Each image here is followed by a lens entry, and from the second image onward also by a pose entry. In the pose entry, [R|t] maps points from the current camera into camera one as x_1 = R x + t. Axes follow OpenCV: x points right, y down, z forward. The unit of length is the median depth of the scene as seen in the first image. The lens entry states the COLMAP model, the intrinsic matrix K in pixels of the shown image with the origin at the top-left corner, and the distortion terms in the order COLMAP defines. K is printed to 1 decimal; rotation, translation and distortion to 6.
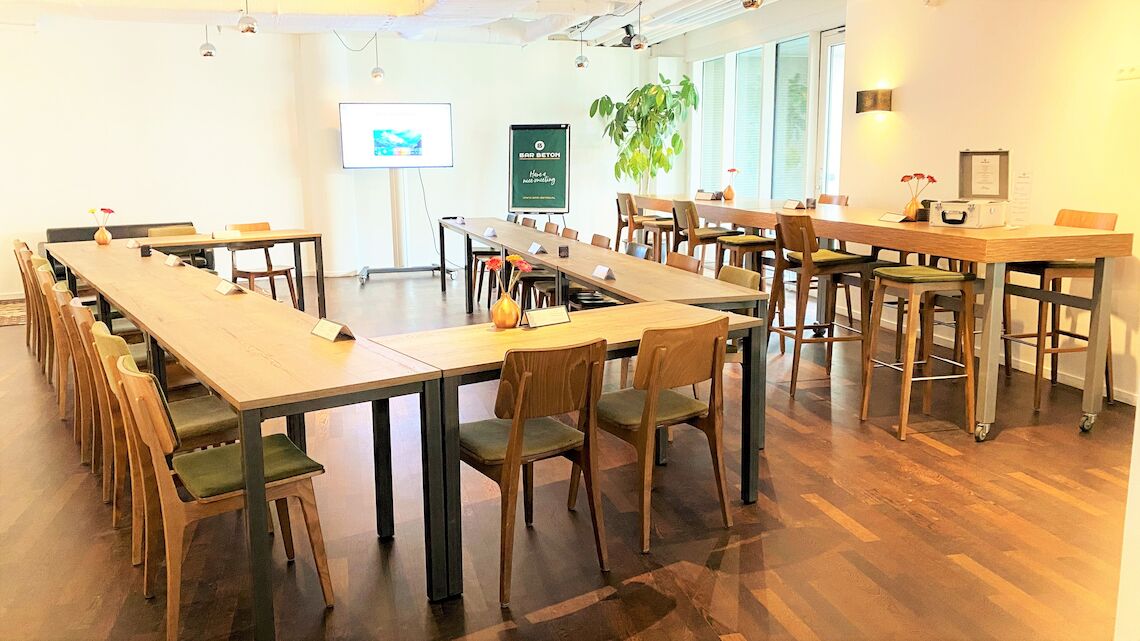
lens RADIAL K [[970.5, 0, 570.0], [0, 970.5, 320.5], [0, 0, 1]] dist [0.047730, -0.019051]
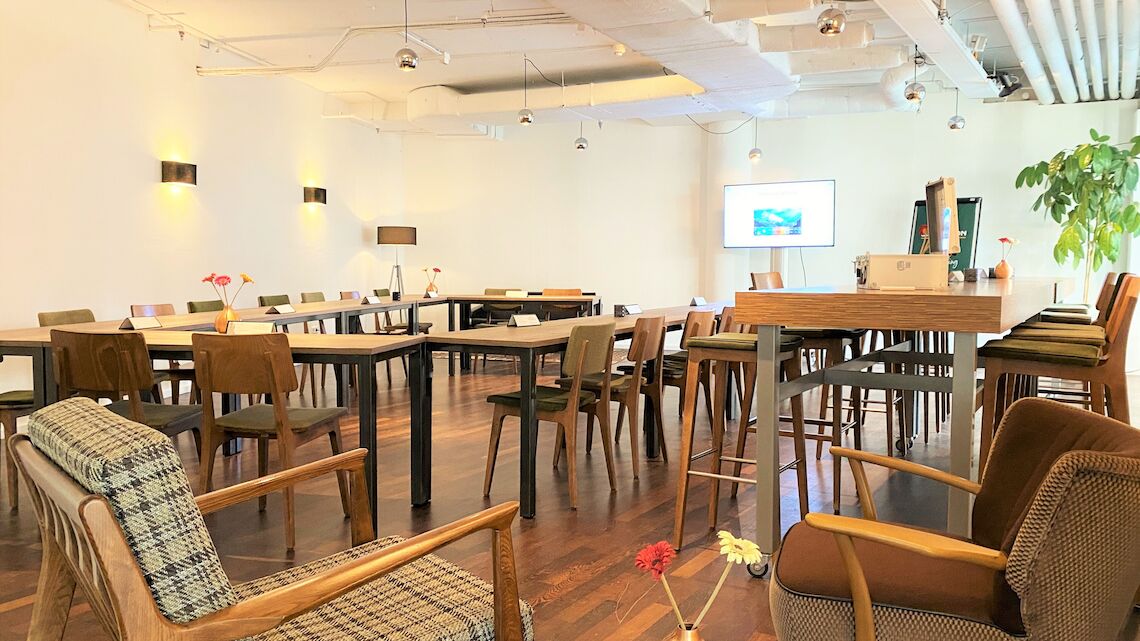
lens RADIAL K [[976.8, 0, 567.2], [0, 976.8, 314.1], [0, 0, 1]] dist [0.092108, -0.115184]
pose [[0.699161, 0.049134, -0.713274, 0.383590], [-0.133026, 0.989155, -0.062255, -0.000847], [0.702480, 0.138411, 0.698115, 0.171390]]
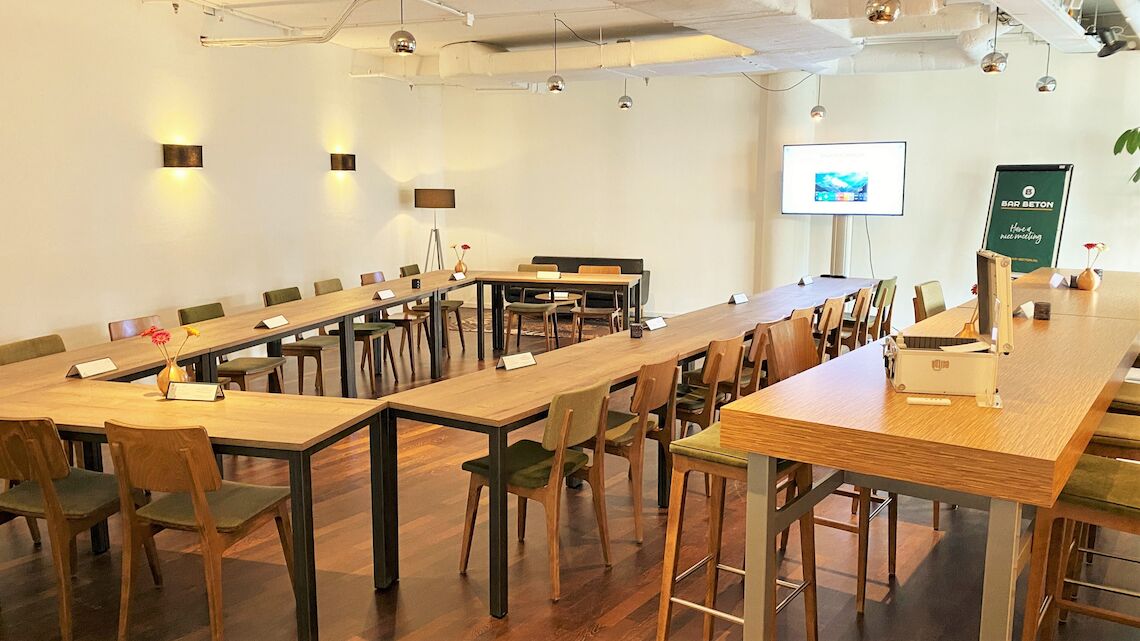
lens RADIAL K [[970.5, 0, 570.0], [0, 970.5, 320.5], [0, 0, 1]] dist [0.047730, -0.019051]
pose [[0.638634, 0.124154, -0.759429, 0.358309], [-0.138699, 0.989307, 0.045098, -0.066719], [0.756908, 0.076531, 0.649025, 0.237192]]
